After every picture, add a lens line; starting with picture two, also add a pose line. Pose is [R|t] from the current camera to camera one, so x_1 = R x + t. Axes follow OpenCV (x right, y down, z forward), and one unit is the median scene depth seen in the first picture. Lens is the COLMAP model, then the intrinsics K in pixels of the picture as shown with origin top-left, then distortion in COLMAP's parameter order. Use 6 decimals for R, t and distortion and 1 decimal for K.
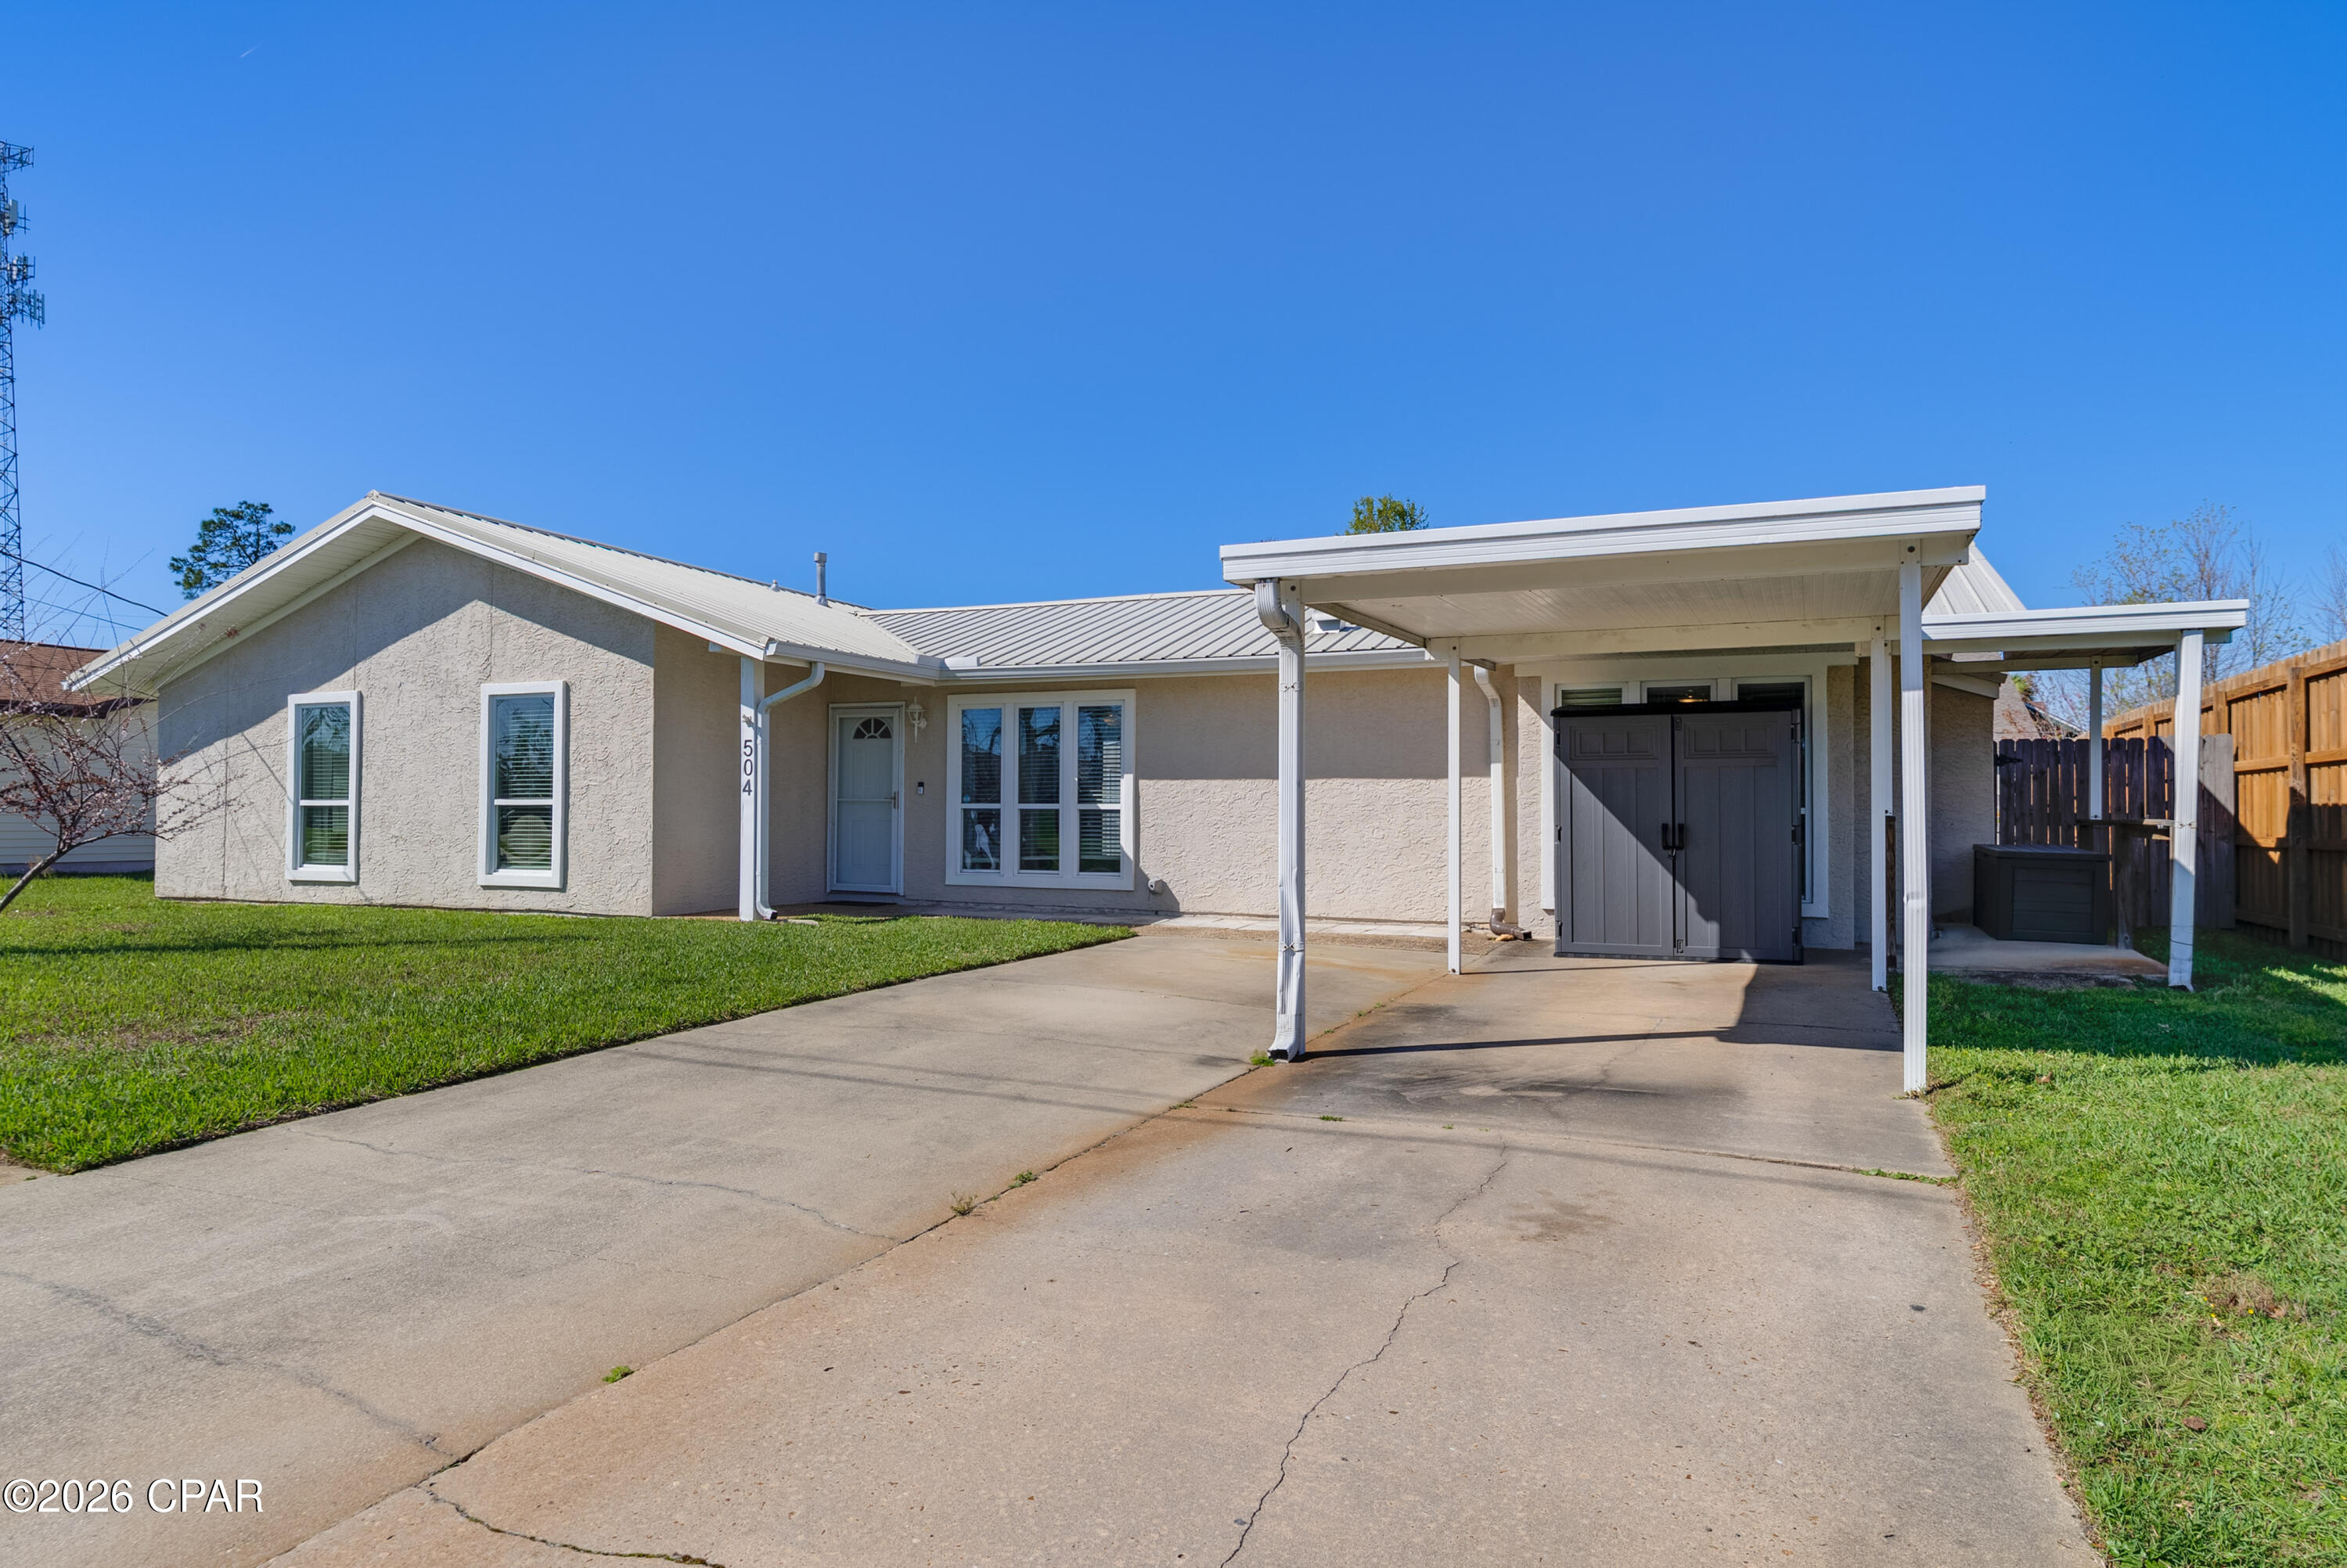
lens RADIAL K [[1482.7, 0, 1187.4], [0, 1482.7, 787.6], [0, 0, 1]] dist [0.016153, -0.001612]
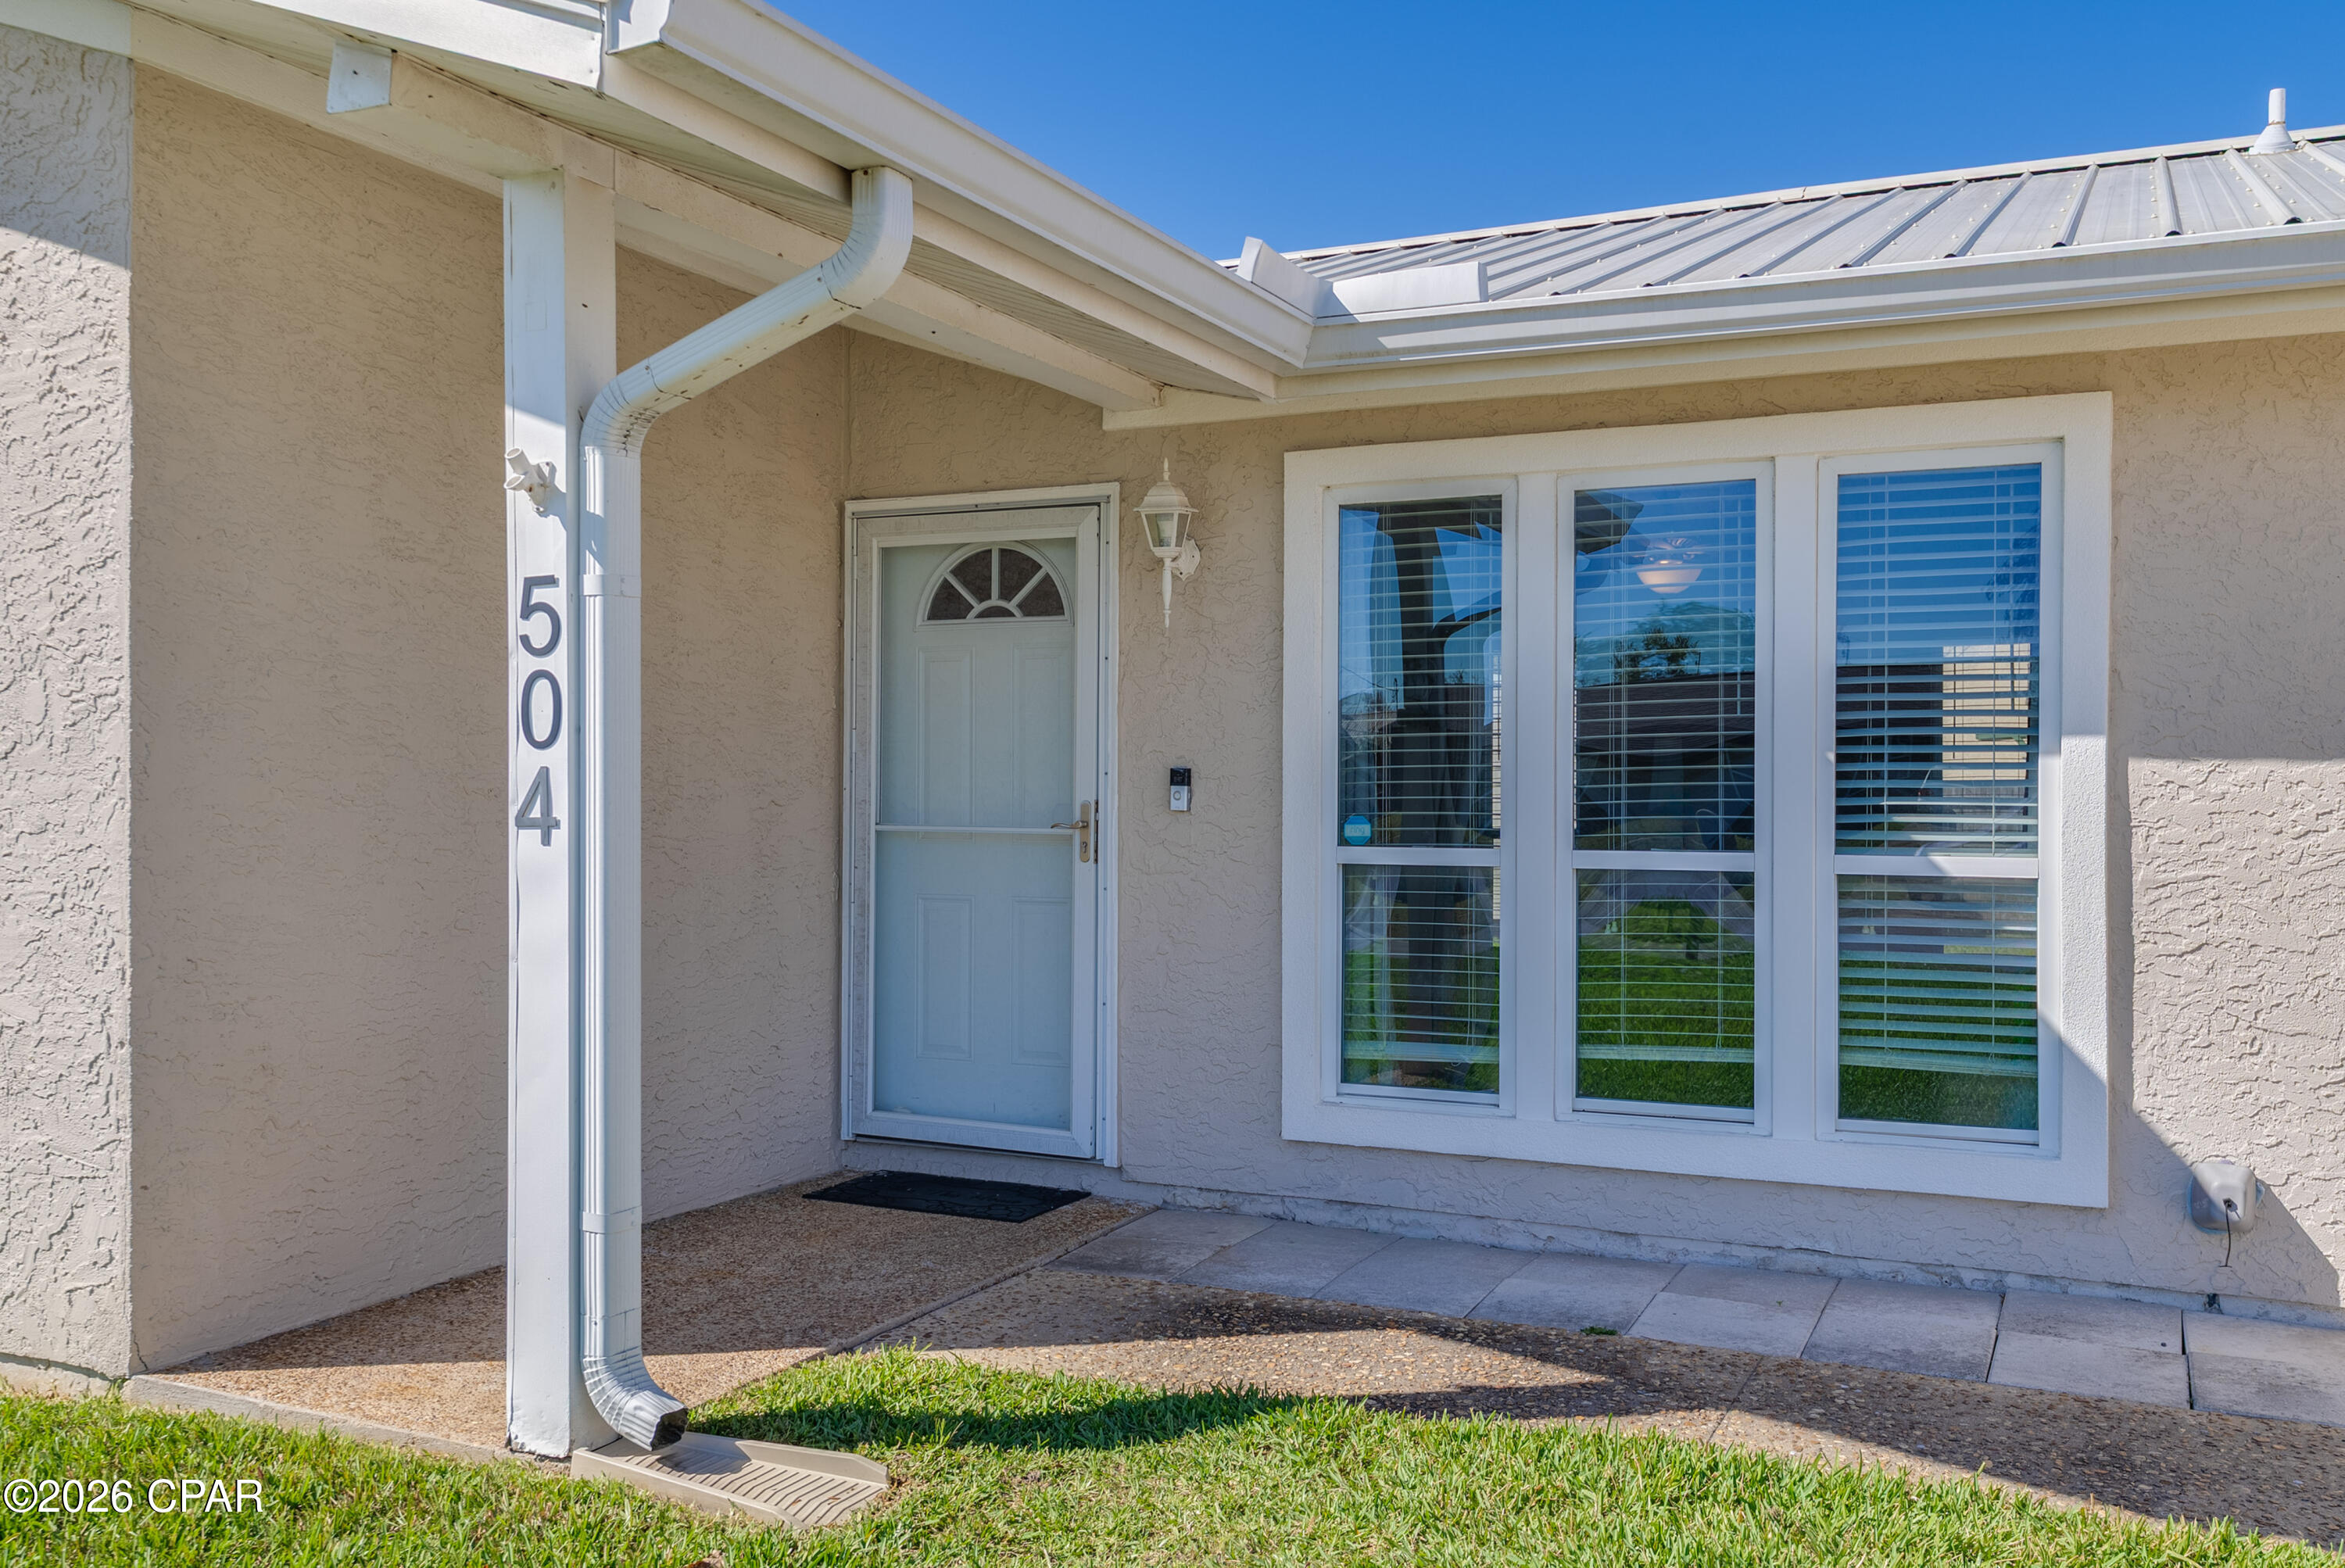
lens RADIAL K [[2055.8, 0, 1166.7], [0, 2055.8, 786.2], [0, 0, 1]] dist [0.006662, -0.002427]
pose [[0.999575, -0.002104, -0.029064, -0.182003], [0.002531, 0.999890, 0.014639, -0.006313], [0.029030, -0.014706, 0.999470, 0.650416]]
